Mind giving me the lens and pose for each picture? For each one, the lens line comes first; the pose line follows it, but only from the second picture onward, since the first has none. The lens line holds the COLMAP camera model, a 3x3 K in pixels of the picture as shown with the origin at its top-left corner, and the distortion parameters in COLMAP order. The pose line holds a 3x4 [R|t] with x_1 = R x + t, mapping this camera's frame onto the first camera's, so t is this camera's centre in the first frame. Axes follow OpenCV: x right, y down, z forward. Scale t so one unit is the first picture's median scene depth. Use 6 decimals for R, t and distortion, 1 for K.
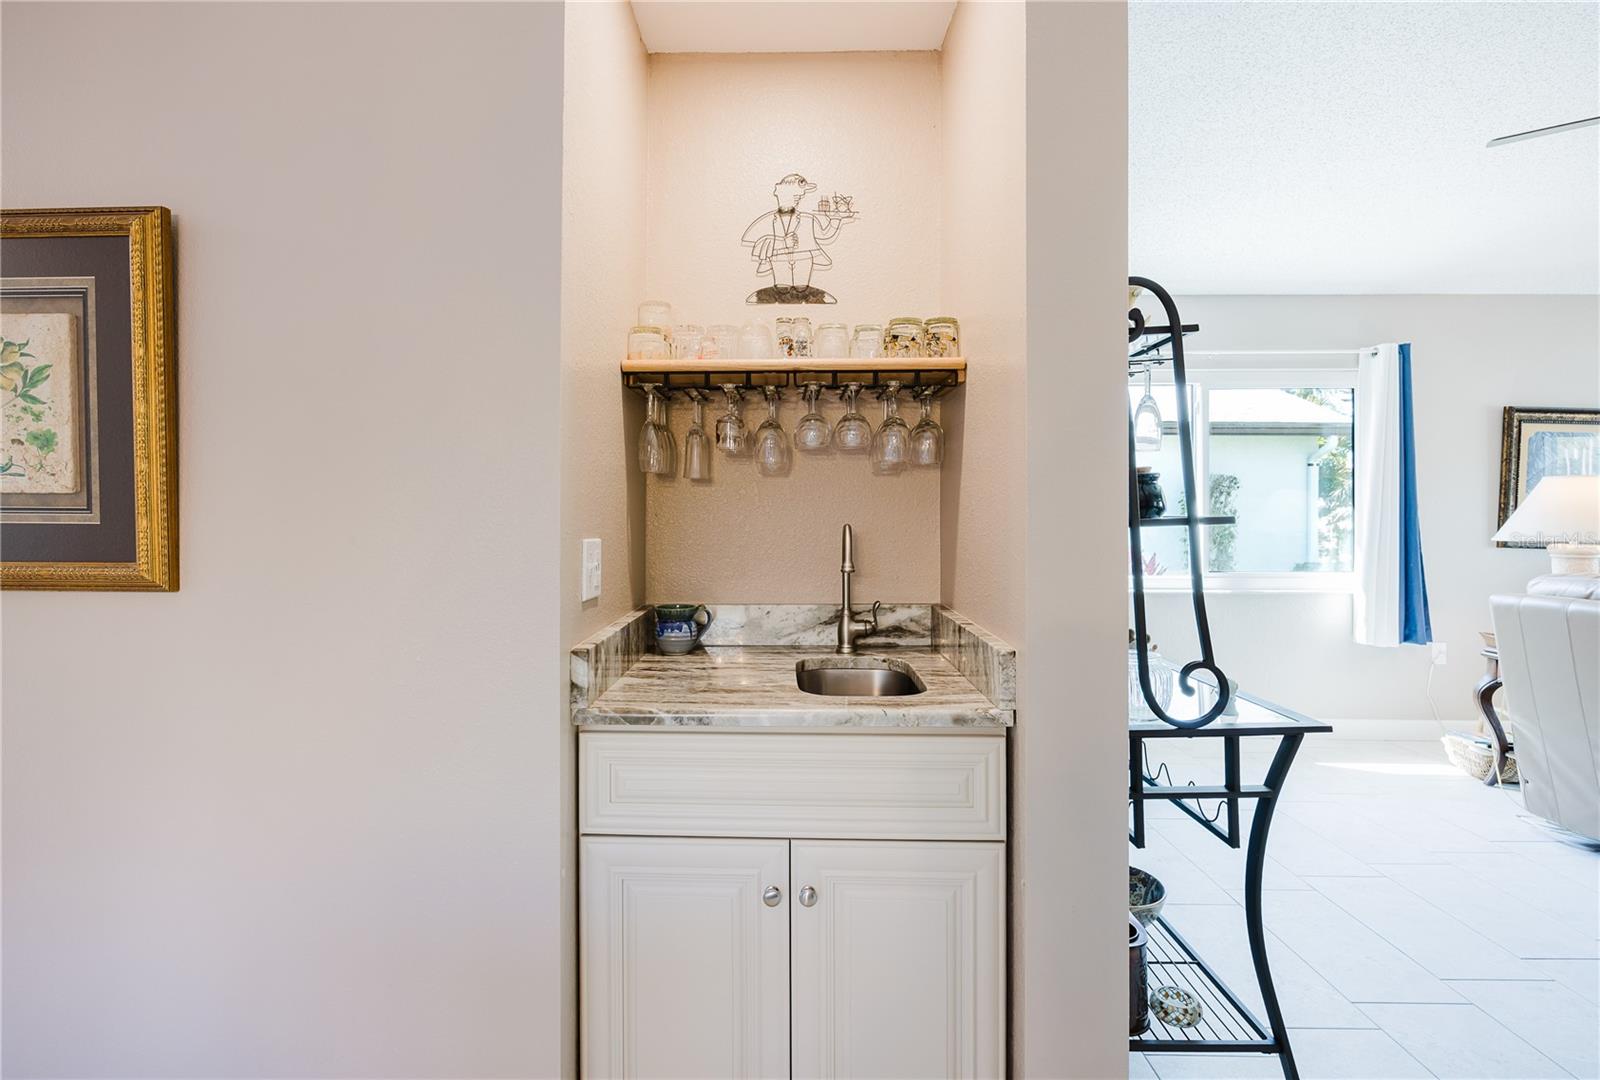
lens RADIAL K [[803.4, 0, 766.3], [0, 803.4, 502.1], [0, 0, 1]] dist [0.000520, 0.000417]
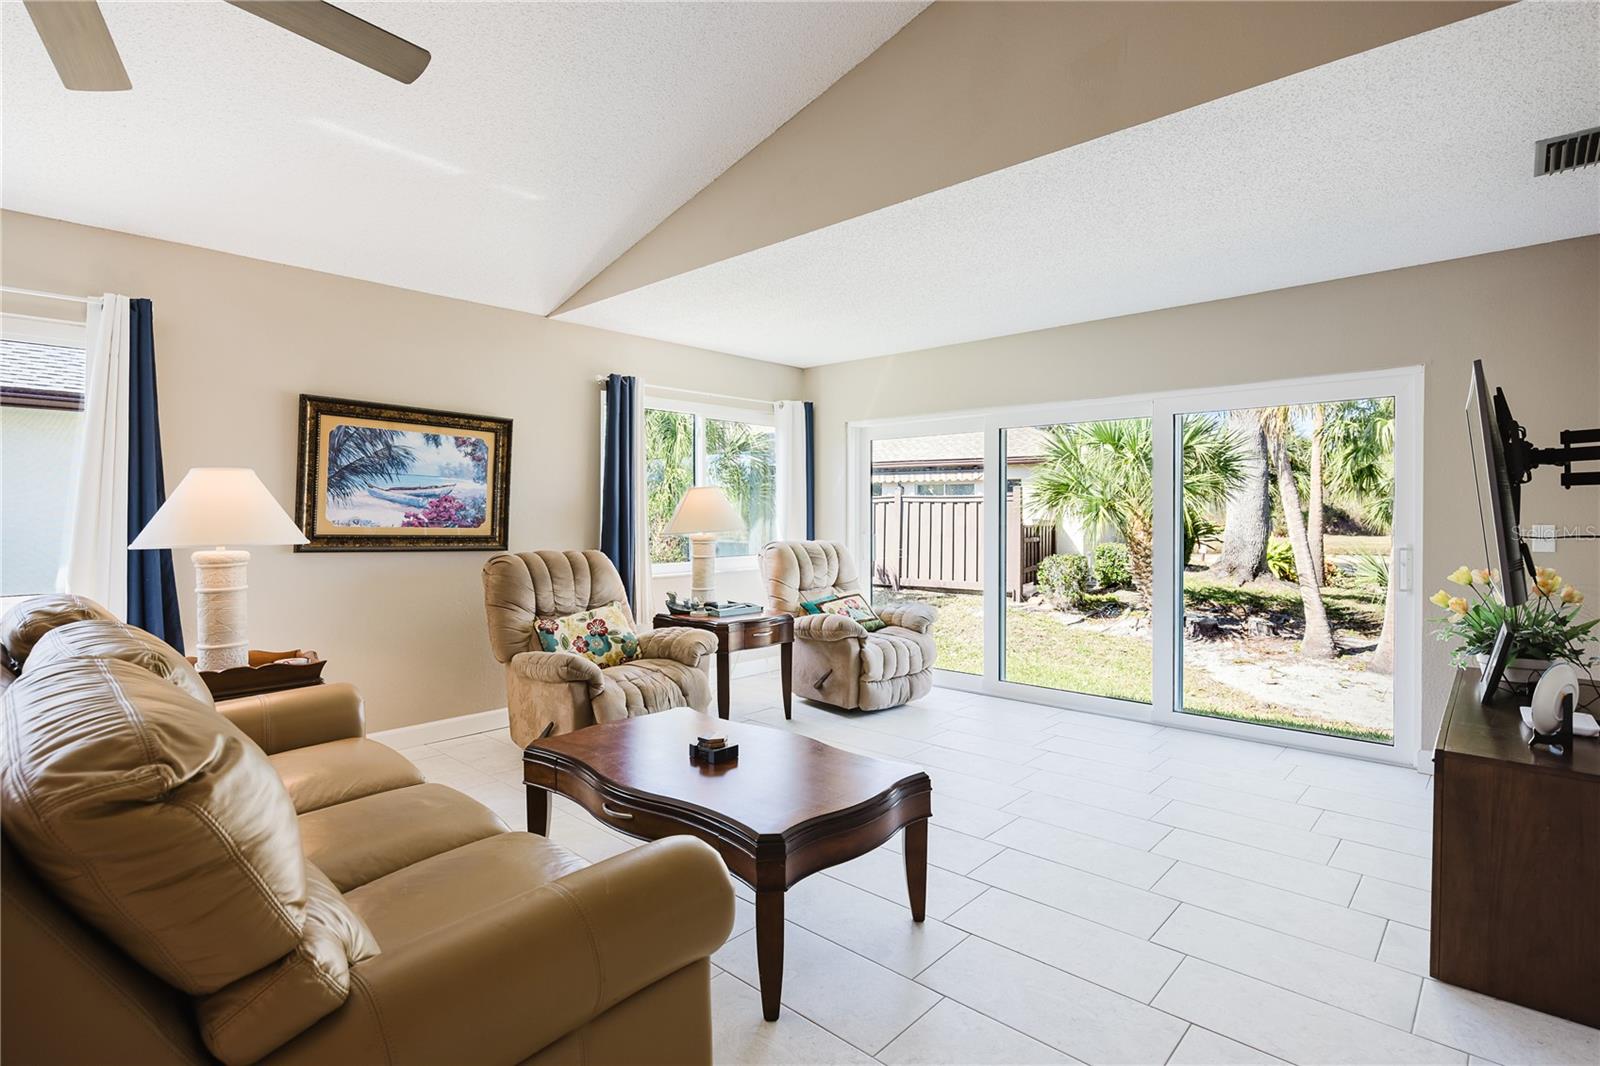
lens RADIAL K [[793.4, 0, 806.3], [0, 793.4, 532.5], [0, 0, 1]] dist [0.000849, 0.000253]
pose [[0.656005, -0.021925, 0.754438, 1.331071], [-0.004602, 0.999443, 0.033047, 0.005306], [-0.754742, -0.025151, 0.655539, -0.006189]]
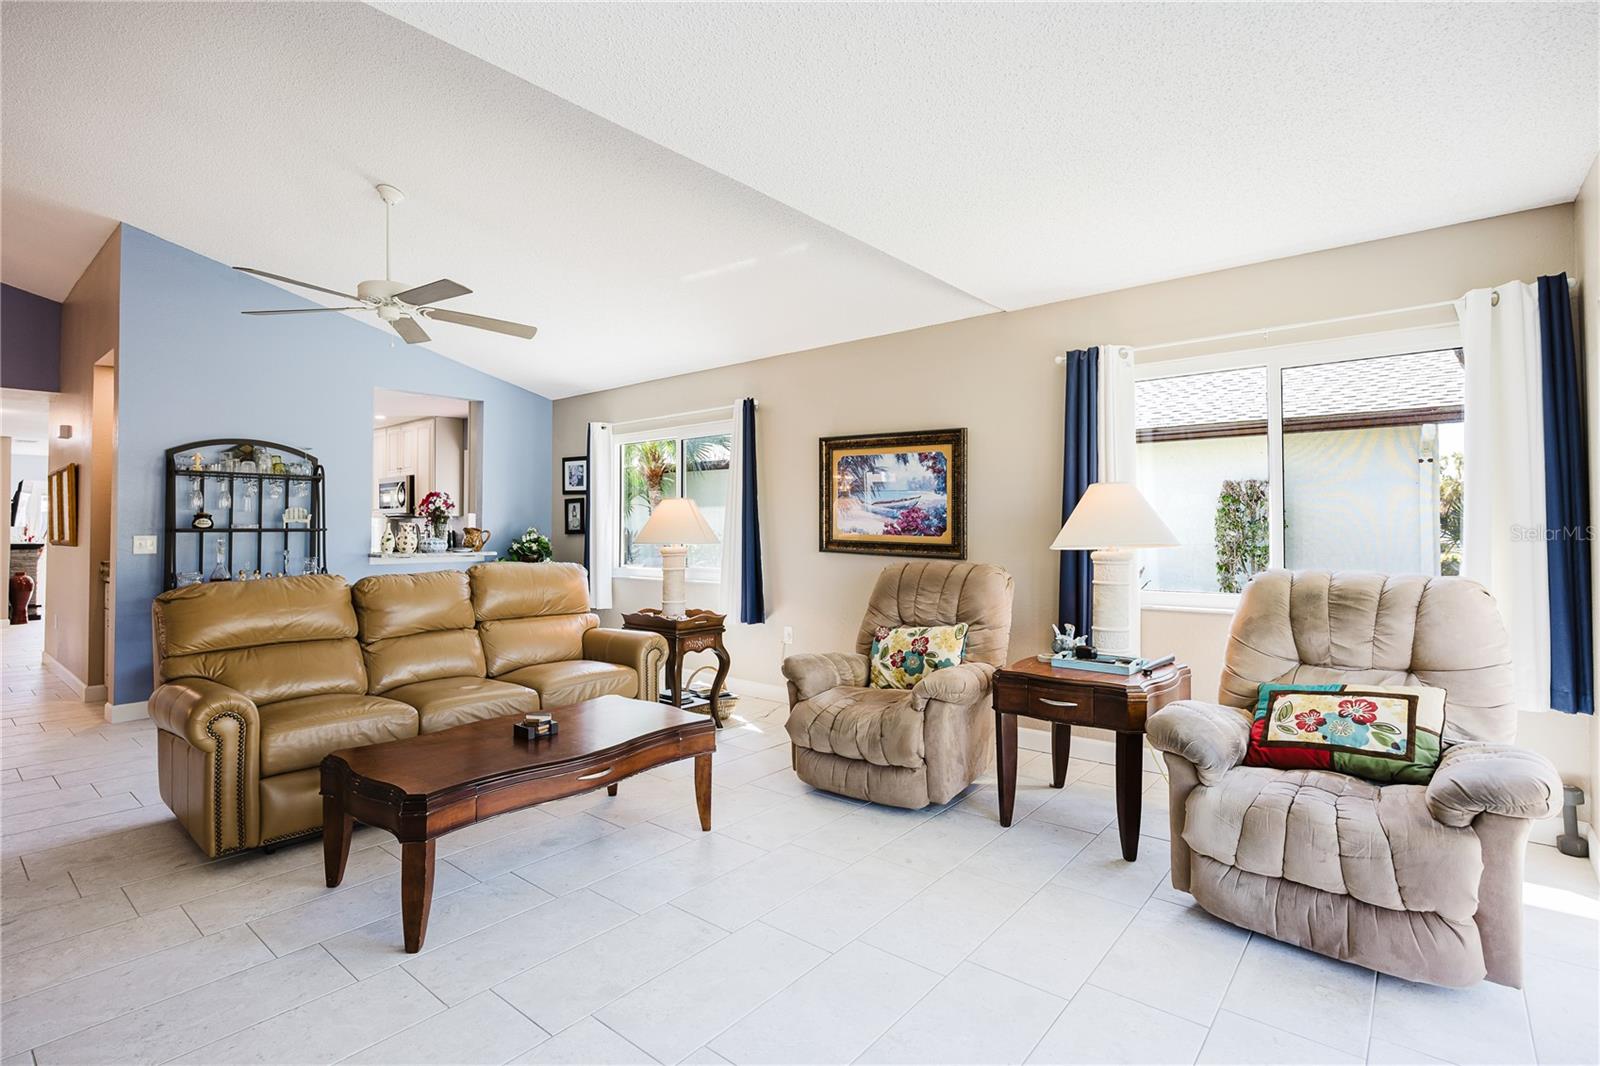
lens RADIAL K [[756.8, 0, 806.8], [0, 756.8, 523.1], [0, 0, 1]] dist [-0.004213, -0.000565]
pose [[0.790679, -0.010376, -0.612144, 3.447270], [0.014762, 0.999889, 0.002118, 0.020085], [0.612054, -0.010711, 0.790744, 0.143110]]
